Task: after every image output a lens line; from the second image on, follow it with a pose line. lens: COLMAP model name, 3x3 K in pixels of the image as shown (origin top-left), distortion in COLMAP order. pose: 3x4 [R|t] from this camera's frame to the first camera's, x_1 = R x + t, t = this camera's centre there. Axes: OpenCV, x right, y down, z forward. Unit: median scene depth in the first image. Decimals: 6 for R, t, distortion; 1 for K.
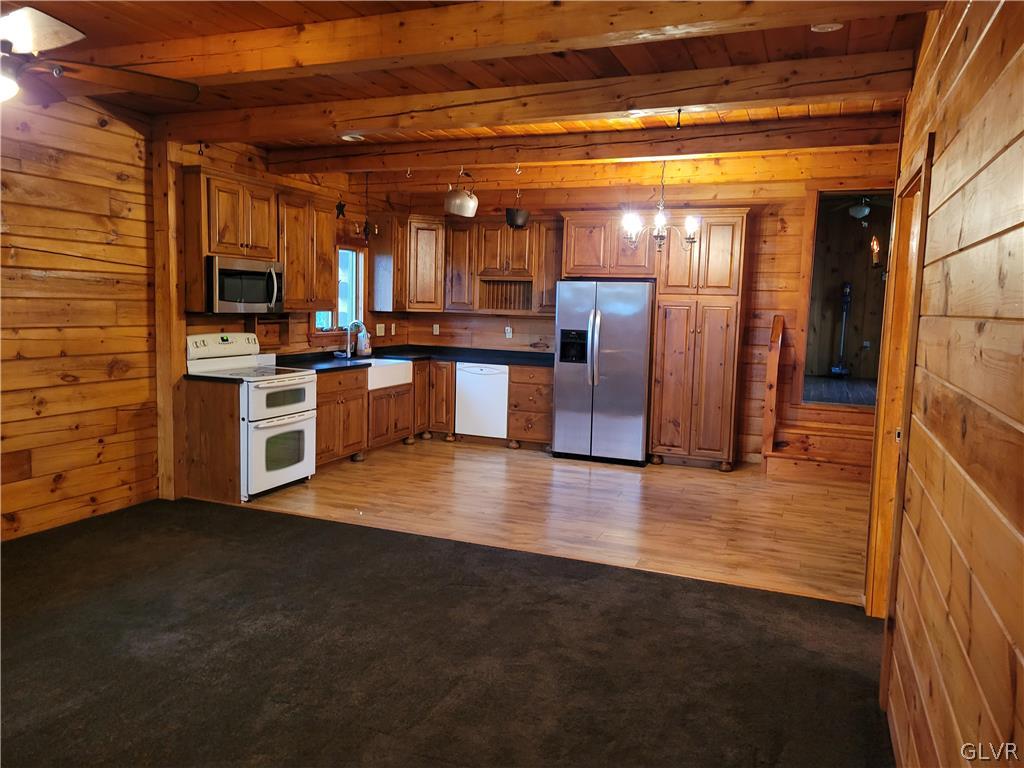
lens RADIAL K [[767.2, 0, 496.0], [0, 767.2, 372.3], [0, 0, 1]] dist [0.063774, -0.043736]
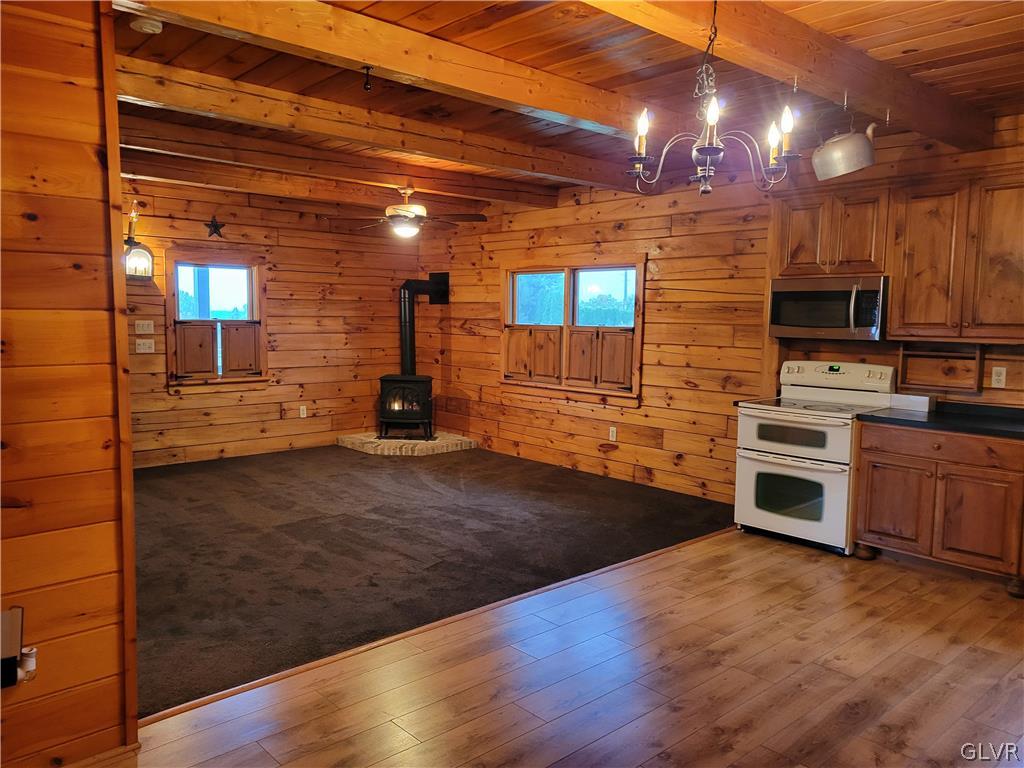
lens RADIAL K [[767.2, 0, 501.5], [0, 767.2, 381.6], [0, 0, 1]] dist [0.063774, -0.043736]
pose [[-0.429507, 0.045512, -0.901916, 0.724967], [-0.109180, 0.988786, 0.101889, -0.089612], [0.896439, 0.142233, -0.419722, 1.197013]]
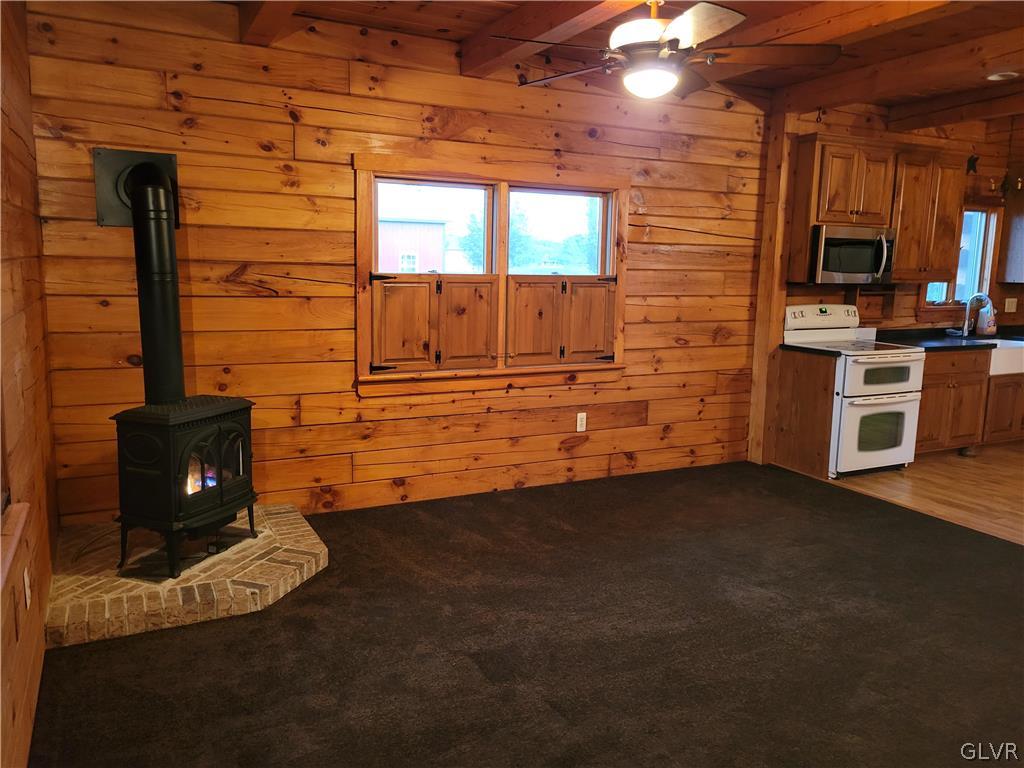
lens RADIAL K [[767.2, 0, 500.8], [0, 767.2, 372.6], [0, 0, 1]] dist [0.063774, -0.043736]
pose [[0.756928, 0.081394, -0.648410, -0.020565], [-0.059561, 0.996676, 0.055582, 0.005987], [0.650779, -0.003451, 0.759259, -0.011525]]
